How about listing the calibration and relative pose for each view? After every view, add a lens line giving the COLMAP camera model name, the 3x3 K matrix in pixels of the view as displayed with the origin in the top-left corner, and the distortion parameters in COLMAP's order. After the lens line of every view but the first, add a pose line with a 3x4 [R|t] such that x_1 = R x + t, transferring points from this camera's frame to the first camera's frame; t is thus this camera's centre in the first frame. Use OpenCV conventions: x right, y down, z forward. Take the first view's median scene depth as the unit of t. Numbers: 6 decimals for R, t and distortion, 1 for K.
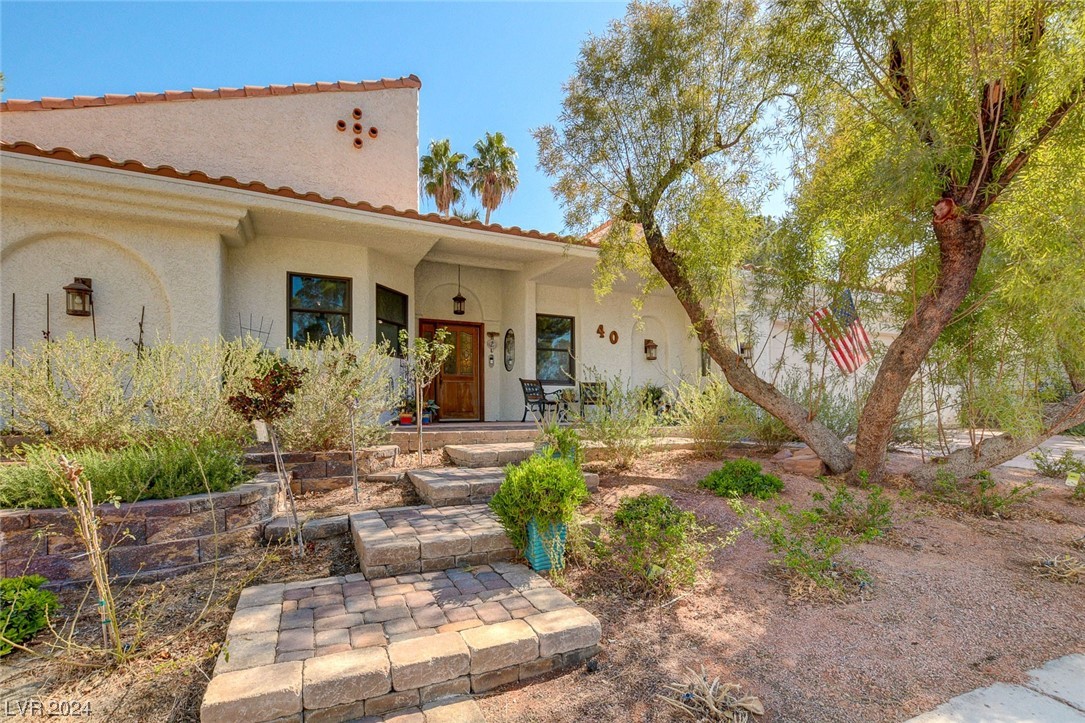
lens RADIAL K [[489.9, 0, 540.7], [0, 489.9, 372.1], [0, 0, 1]] dist [-0.019054, -0.000096]
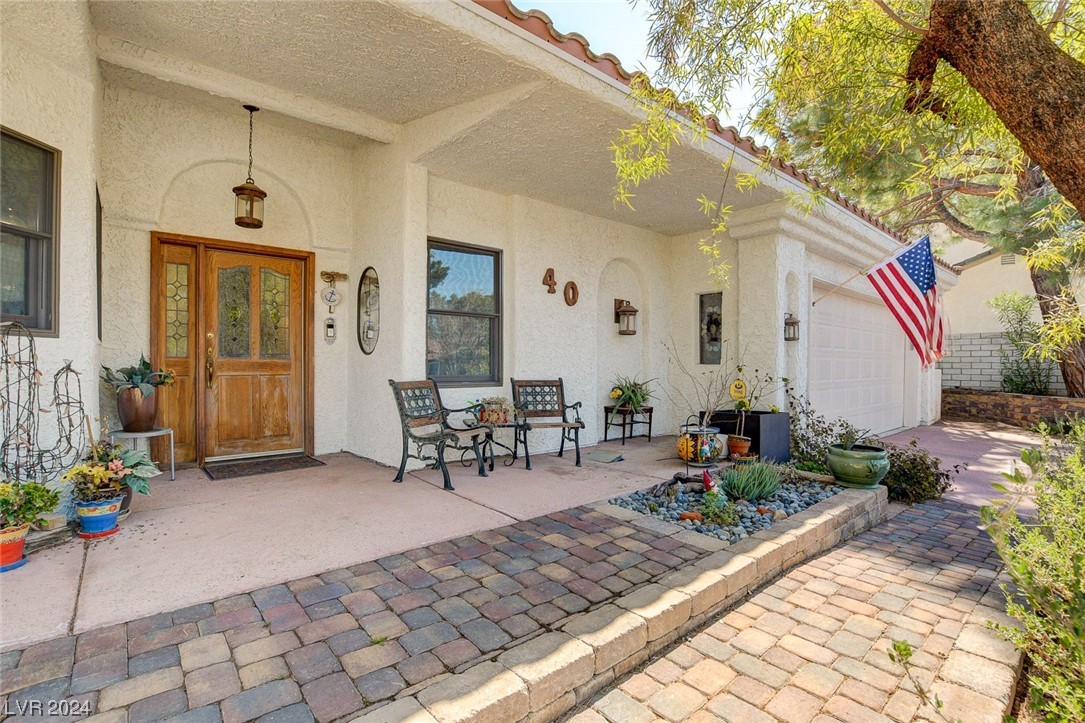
lens RADIAL K [[489.9, 0, 539.6], [0, 489.9, 359.4], [0, 0, 1]] dist [-0.019054, -0.000096]
pose [[0.966281, 0.009293, 0.257320, -0.023357], [-0.029217, 0.996851, 0.073714, -0.037047], [-0.255825, -0.078747, 0.963510, 0.480238]]
